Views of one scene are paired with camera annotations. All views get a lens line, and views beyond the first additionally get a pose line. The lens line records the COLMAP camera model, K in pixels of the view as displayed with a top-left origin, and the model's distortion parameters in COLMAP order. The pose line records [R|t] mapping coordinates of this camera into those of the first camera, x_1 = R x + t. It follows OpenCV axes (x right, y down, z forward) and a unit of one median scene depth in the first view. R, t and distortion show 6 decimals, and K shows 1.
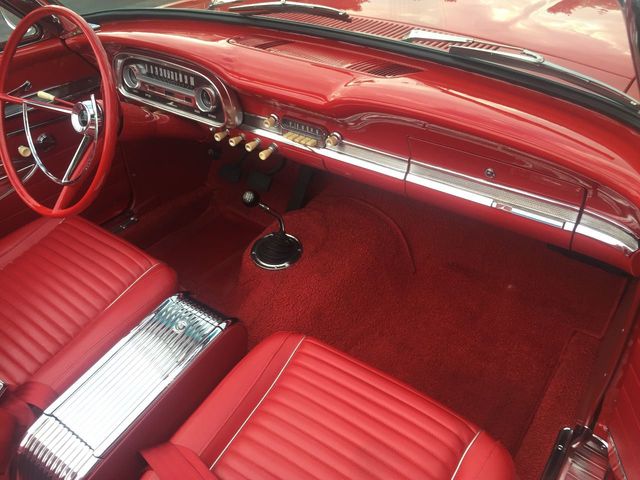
lens RADIAL K [[547.0, 0, 317.0], [0, 547.0, 239.6], [0, 0, 1]] dist [0.077619, -0.105467]
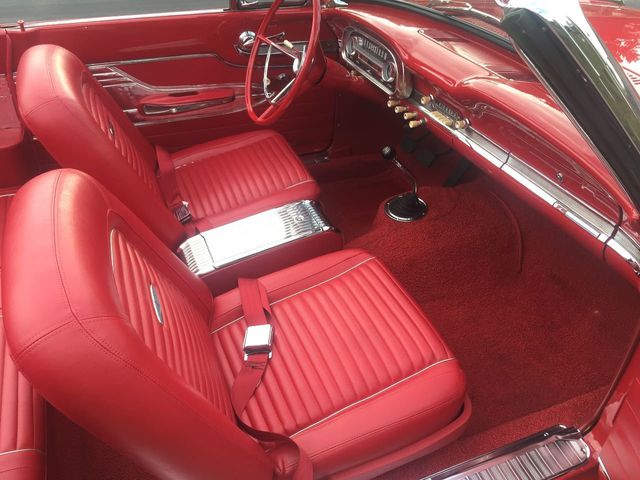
lens RADIAL K [[547.0, 0, 322.5], [0, 547.0, 240.3], [0, 0, 1]] dist [0.077619, -0.105467]
pose [[0.849429, 0.348731, -0.396053, 0.319347], [-0.352697, 0.933444, 0.065470, 0.084007], [0.392524, 0.084075, 0.915891, -0.208025]]
